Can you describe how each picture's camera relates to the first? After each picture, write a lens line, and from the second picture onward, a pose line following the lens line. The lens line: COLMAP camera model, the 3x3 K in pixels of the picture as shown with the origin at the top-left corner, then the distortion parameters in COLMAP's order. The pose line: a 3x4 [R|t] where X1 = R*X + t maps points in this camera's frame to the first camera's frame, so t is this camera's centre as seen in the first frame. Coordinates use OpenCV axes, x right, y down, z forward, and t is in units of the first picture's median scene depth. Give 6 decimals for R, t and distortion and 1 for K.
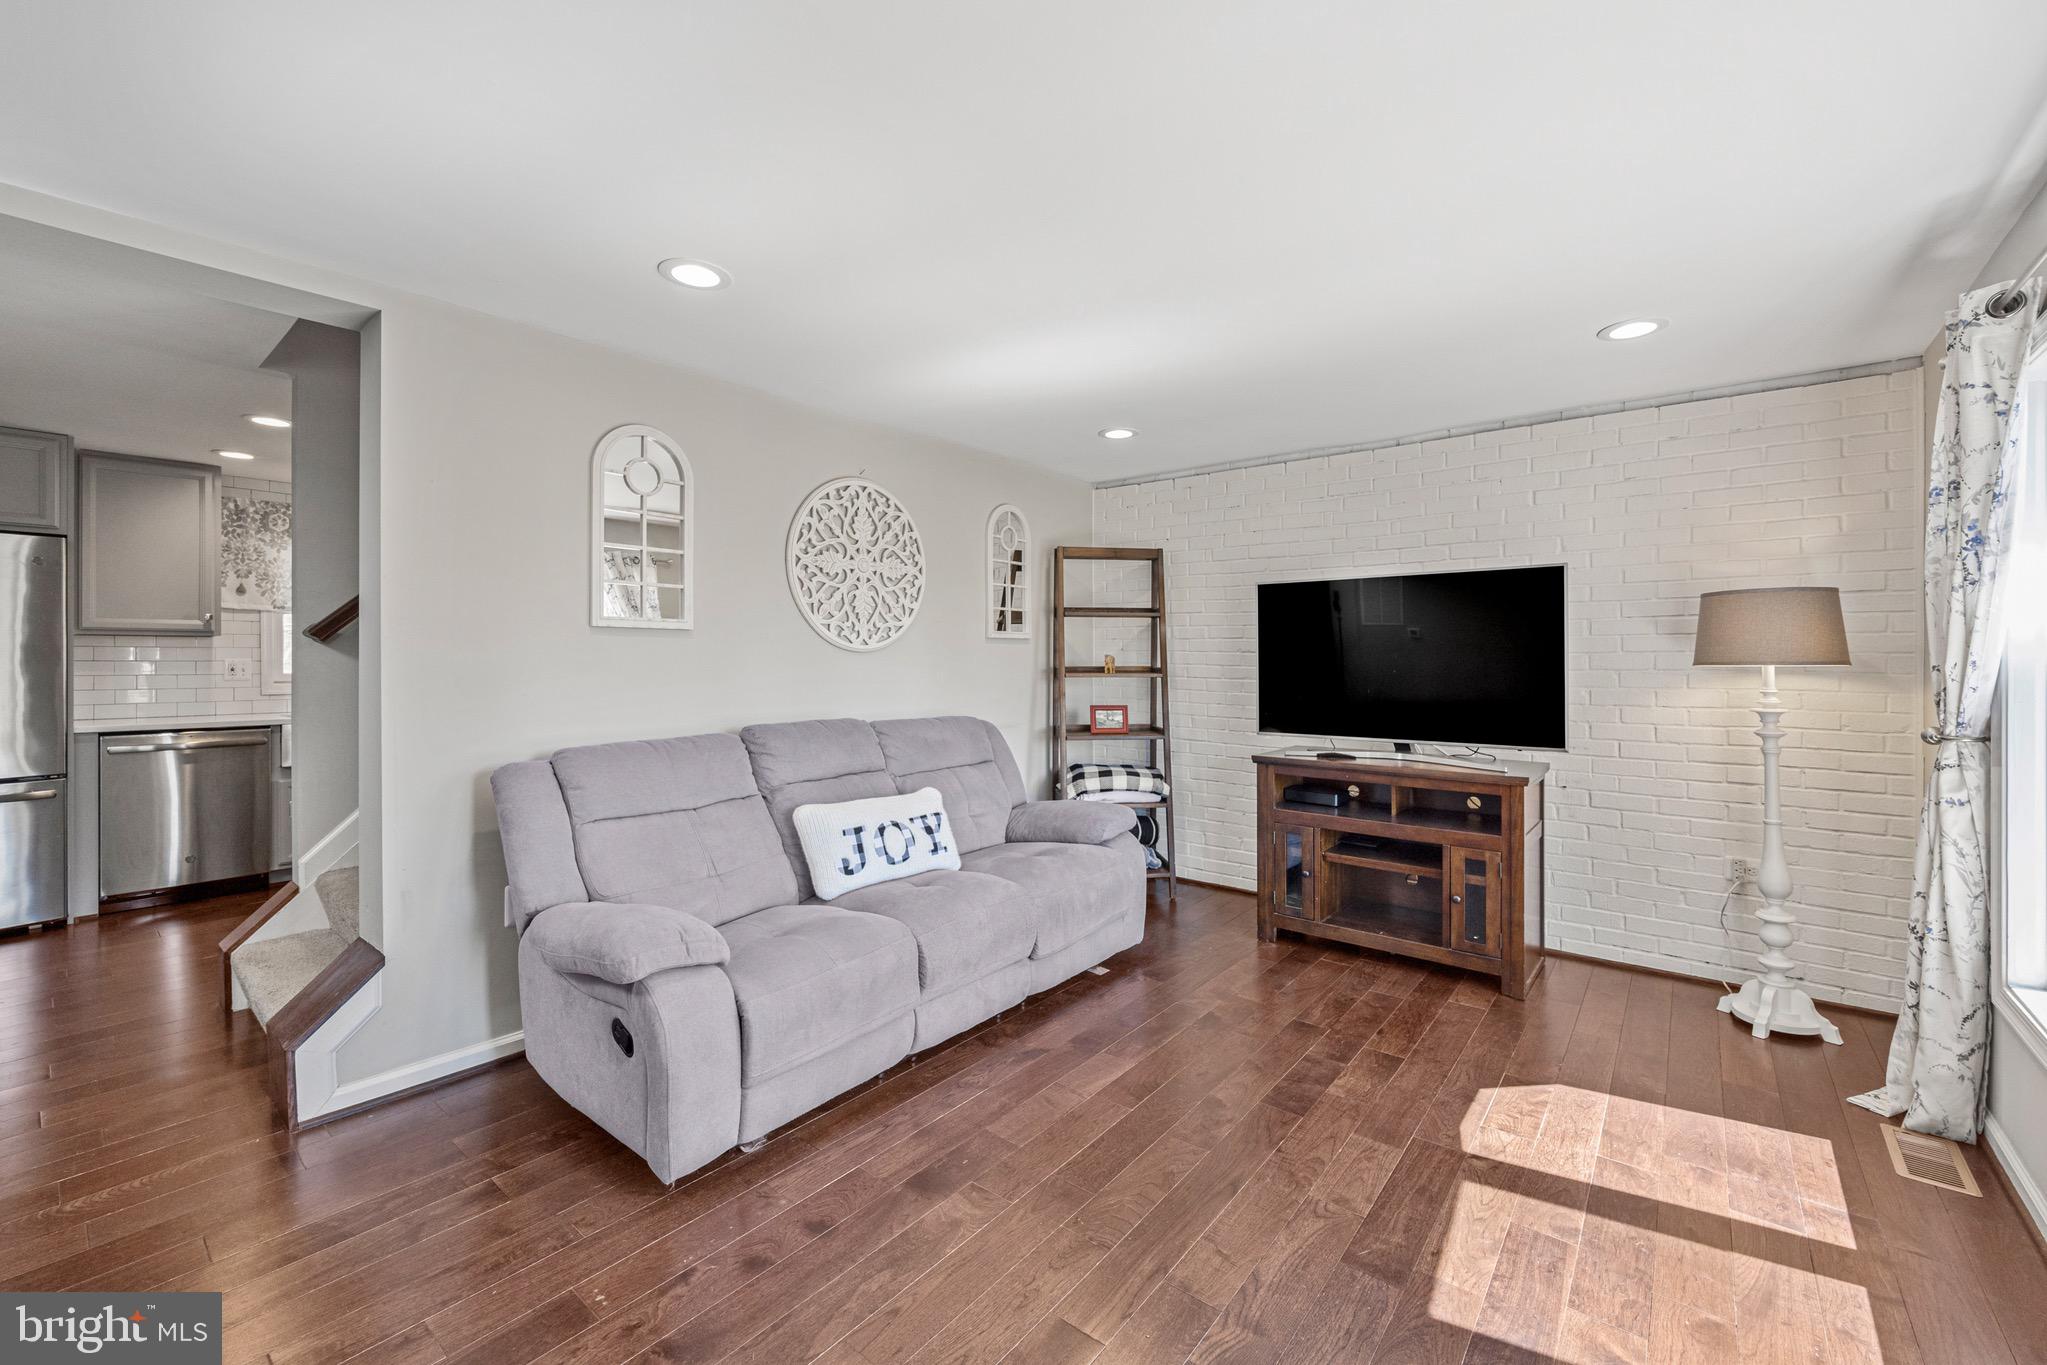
lens RADIAL K [[814.1, 0, 1022.8], [0, 814.1, 645.2], [0, 0, 1]] dist [-0.003400, 0.002127]
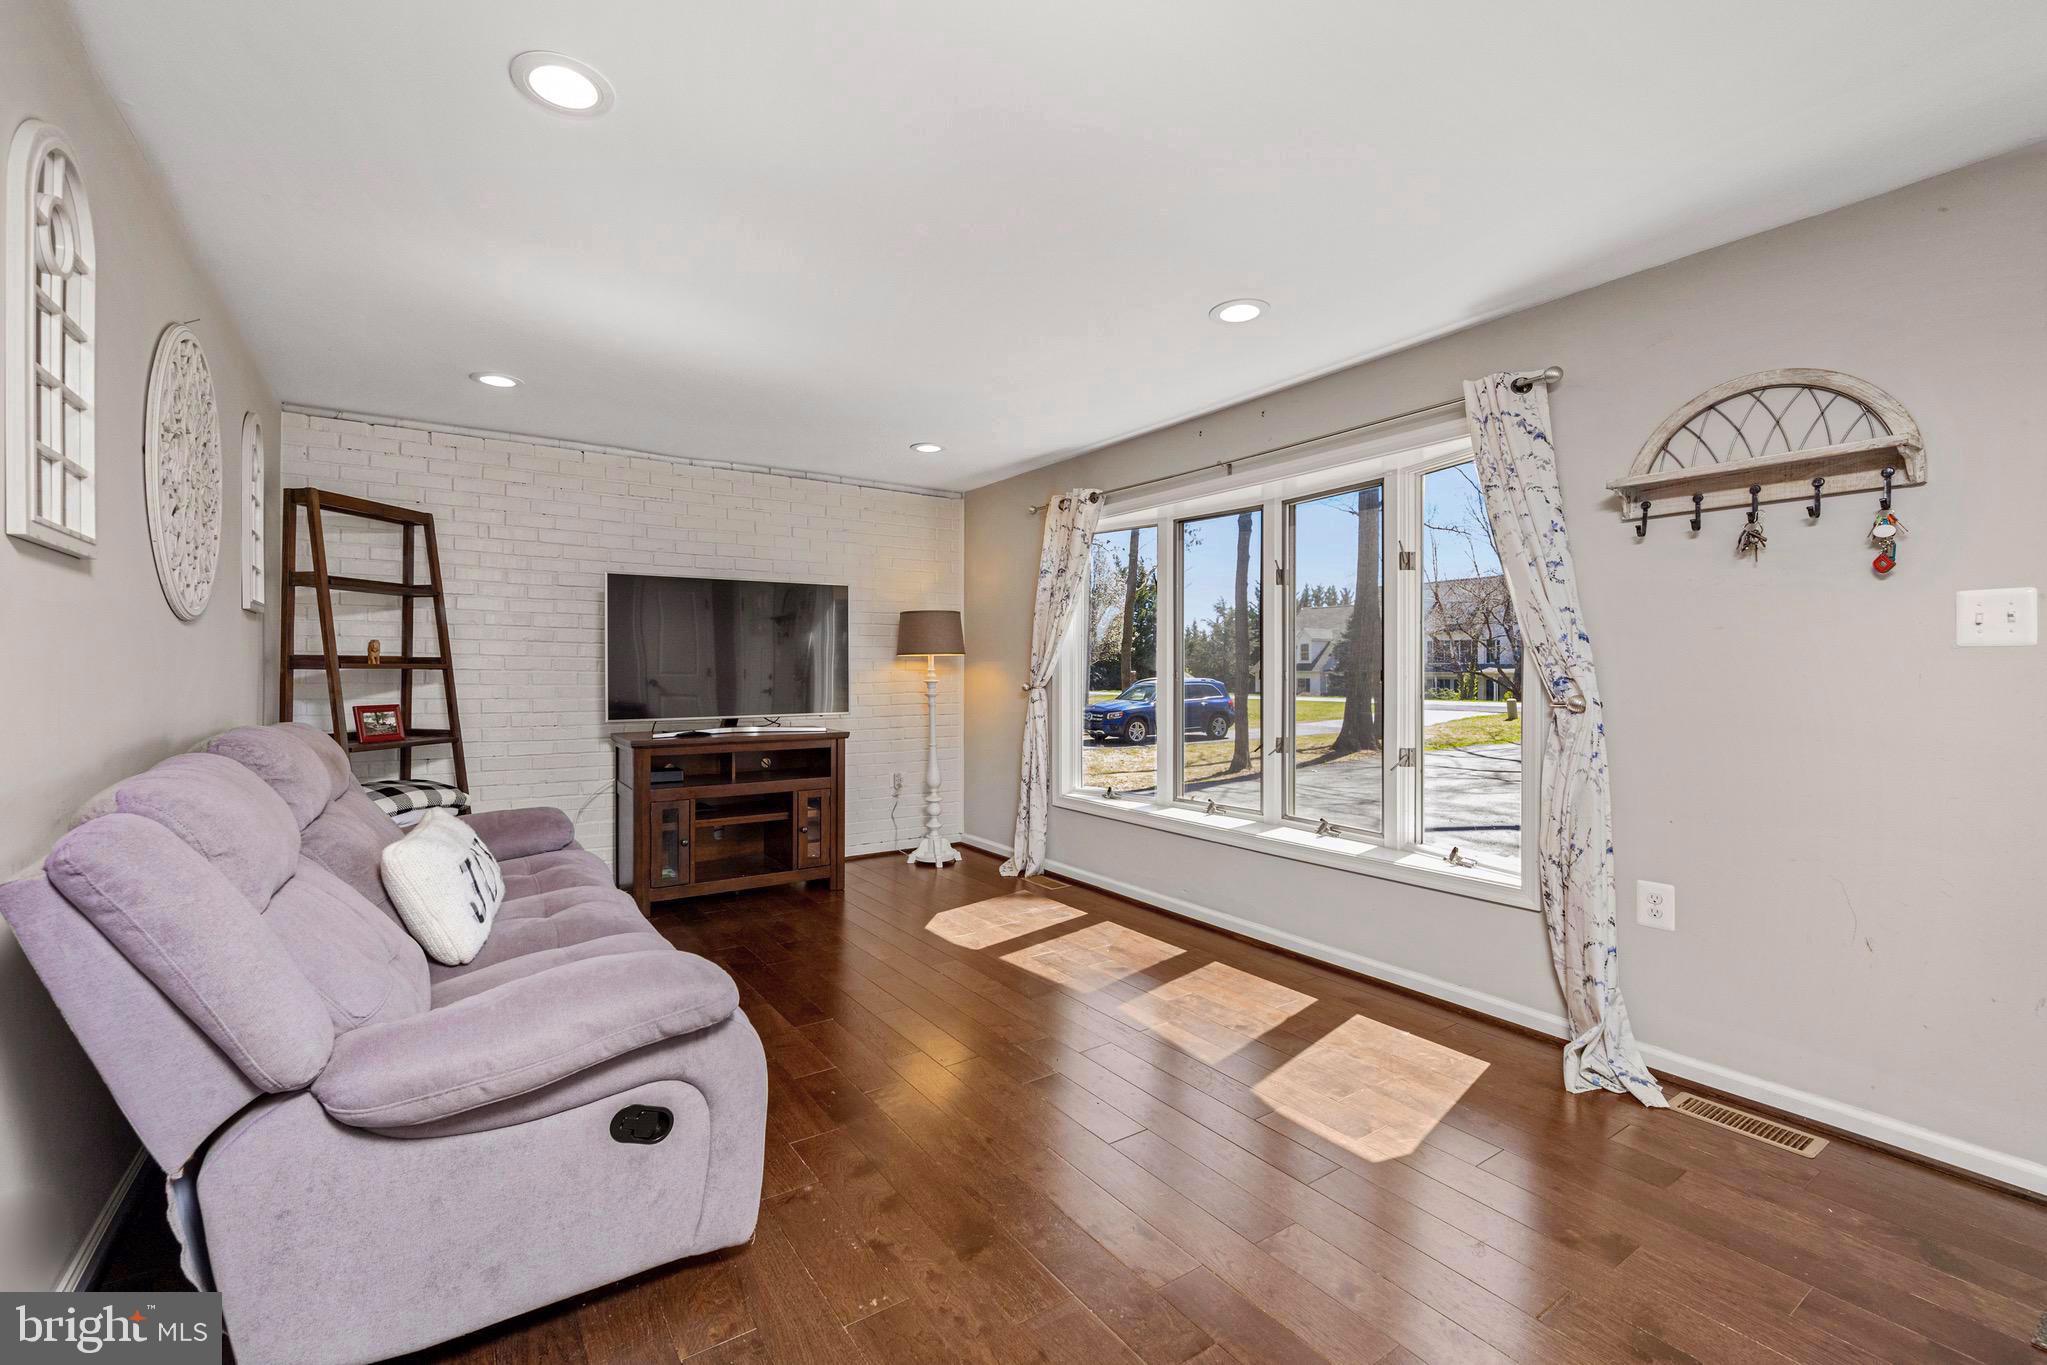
lens RADIAL K [[865.4, 0, 947.9], [0, 865.4, 652.5], [0, 0, 1]] dist [0.000403, -0.000599]
pose [[0.339883, 0.017214, 0.940310, -0.776149], [-0.014728, 0.999807, -0.012980, 0.041091], [-0.940352, -0.009437, 0.340071, 0.329591]]
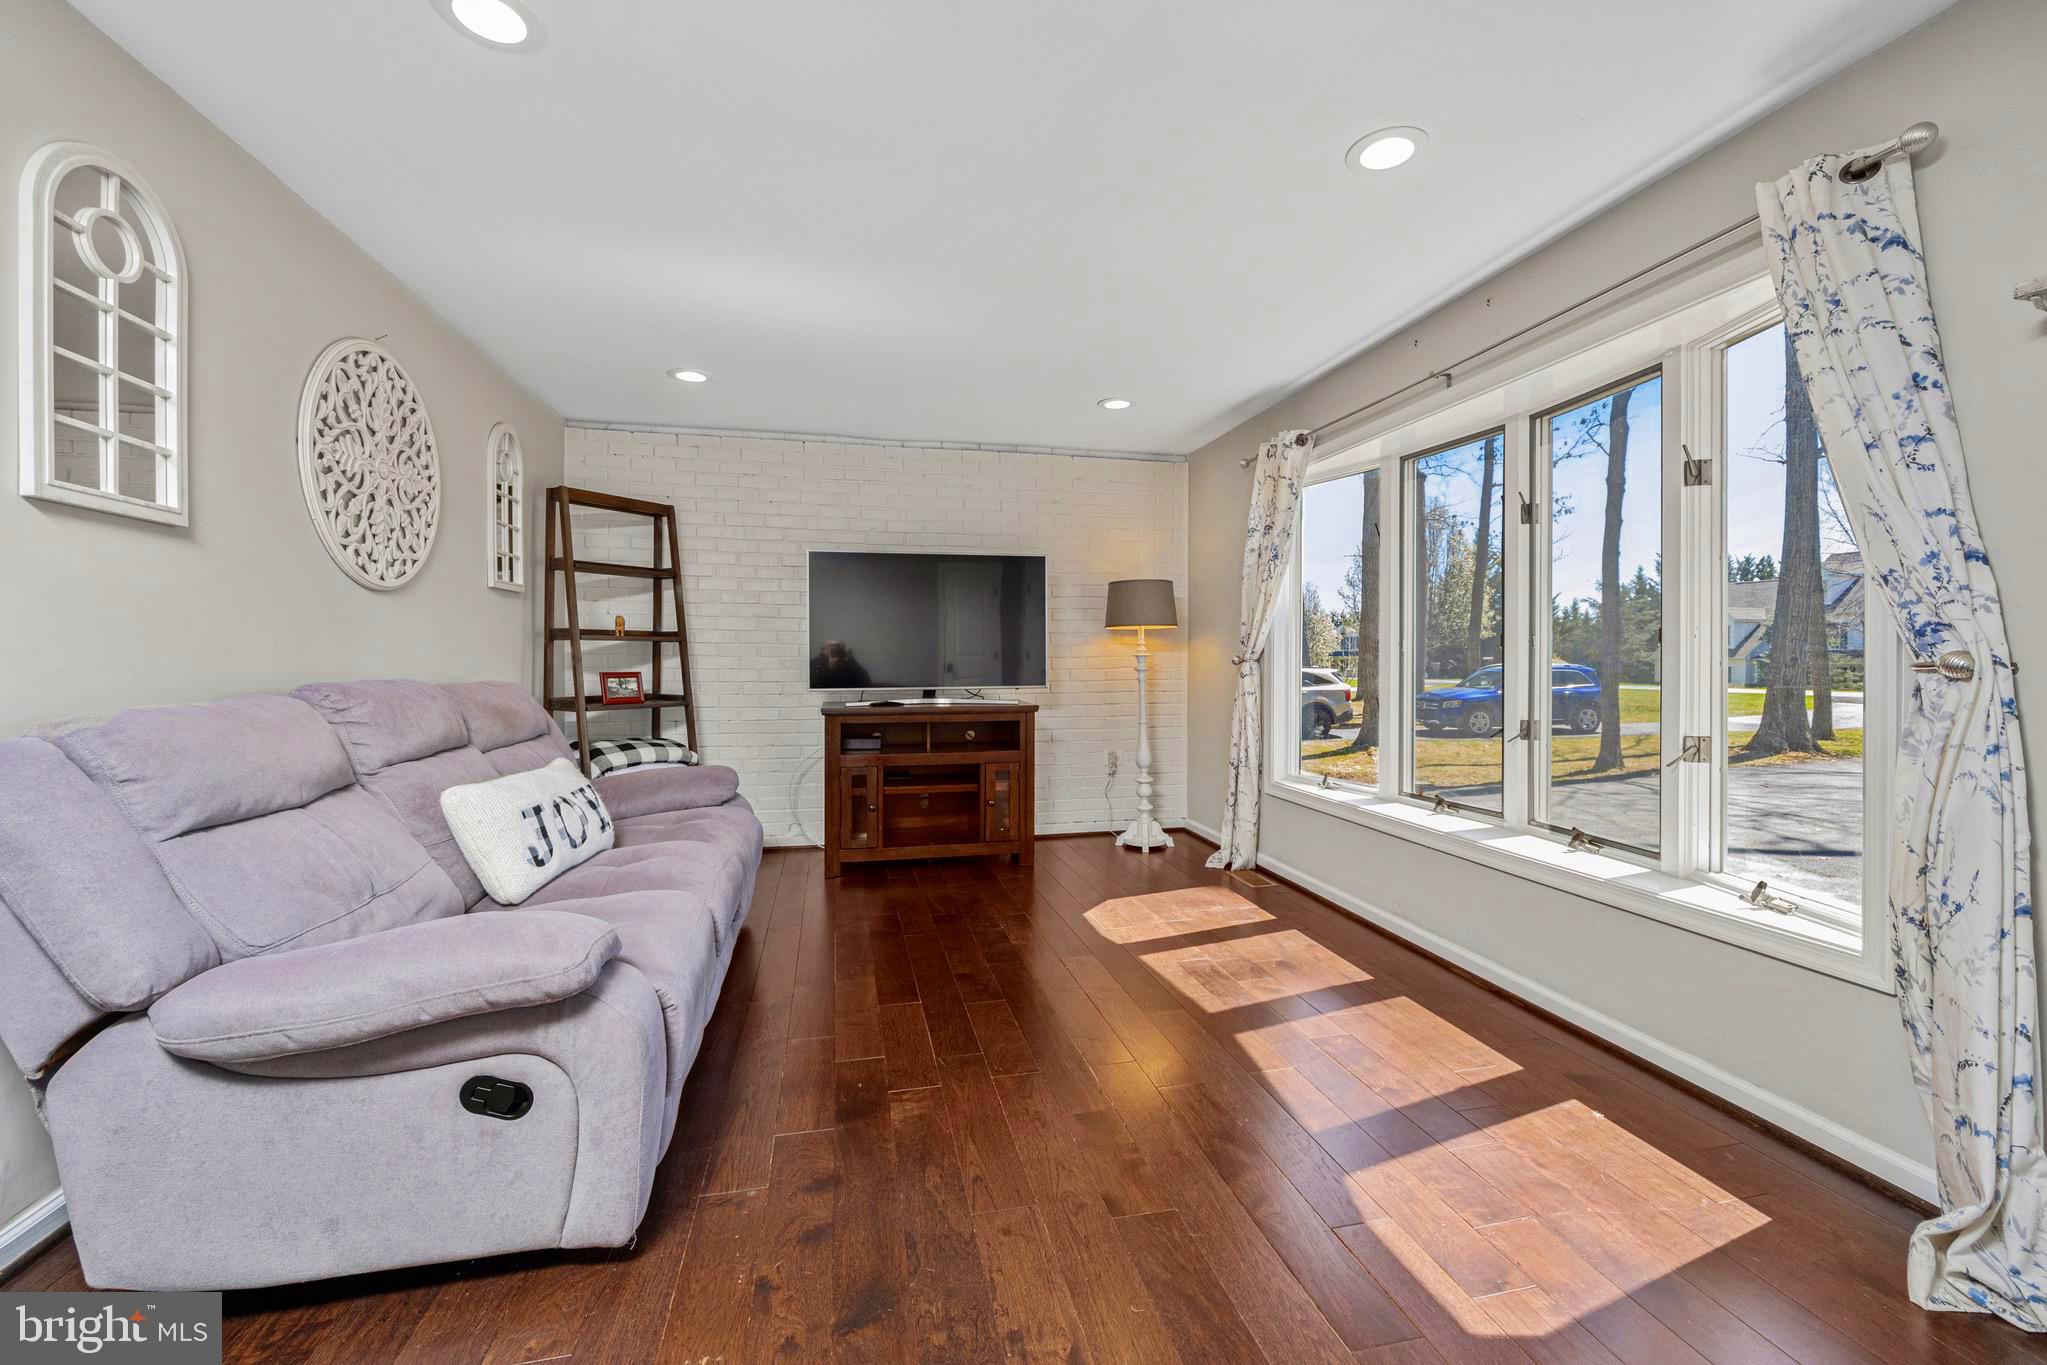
lens RADIAL K [[814.1, 0, 999.9], [0, 814.1, 648.8], [0, 0, 1]] dist [-0.003400, 0.002127]
pose [[0.638797, 0.006934, 0.769344, -0.507160], [-0.011209, 0.999937, 0.000295, 0.067919], [-0.769294, -0.008812, 0.638834, 0.167042]]
